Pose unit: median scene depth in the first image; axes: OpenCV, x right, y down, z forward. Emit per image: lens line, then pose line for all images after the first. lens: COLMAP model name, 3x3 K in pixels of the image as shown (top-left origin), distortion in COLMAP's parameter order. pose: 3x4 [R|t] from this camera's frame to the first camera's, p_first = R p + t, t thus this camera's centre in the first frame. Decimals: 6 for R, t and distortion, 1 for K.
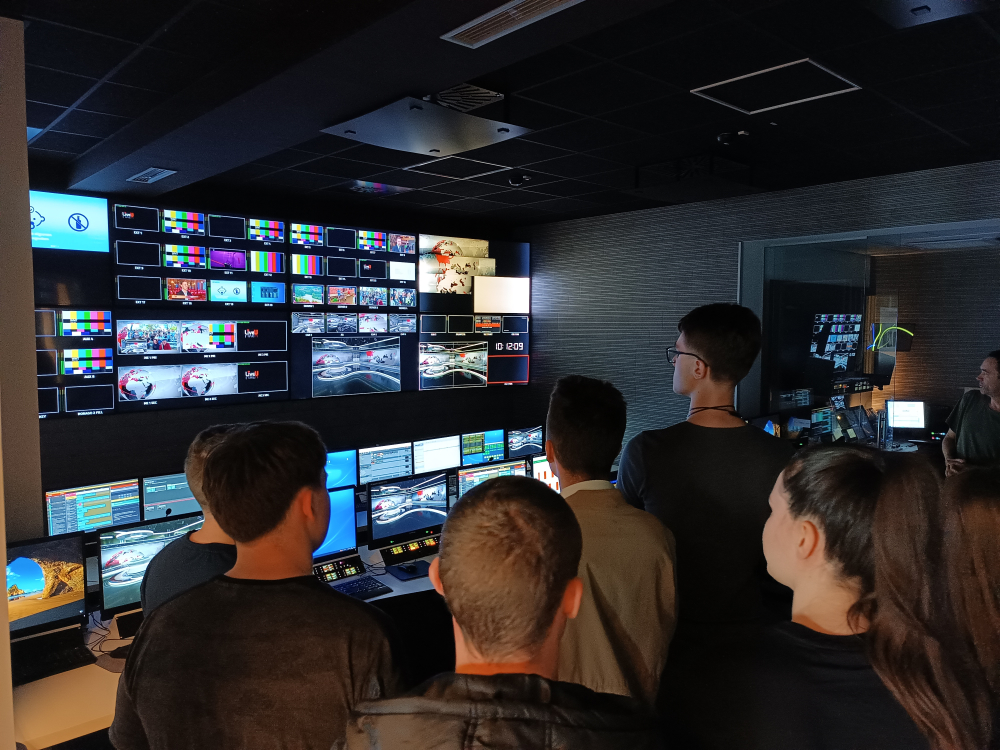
lens RADIAL K [[720.8, 0, 500.0], [0, 720.8, 375.0], [0, 0, 1]] dist [0.029560, 0.003030]
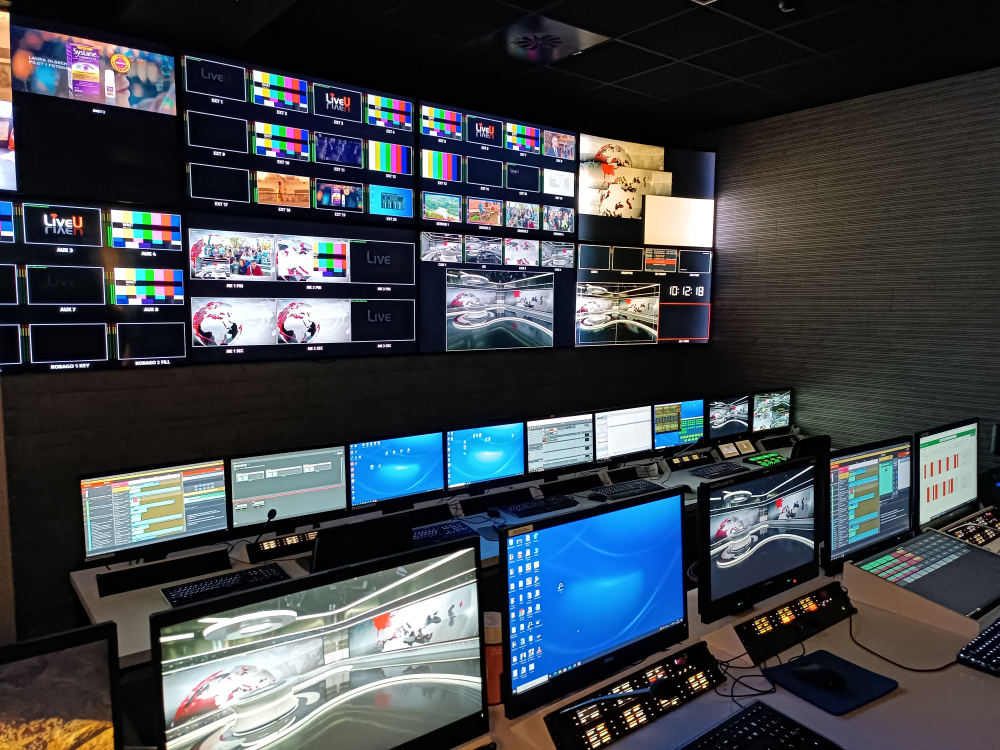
lens RADIAL K [[720.8, 0, 500.0], [0, 720.8, 375.0], [0, 0, 1]] dist [0.029560, 0.003030]
pose [[0.997195, 0.008658, -0.074344, -0.157402], [-0.006756, 0.999644, 0.025804, 0.037638], [0.074541, -0.025230, 0.996899, 0.290310]]
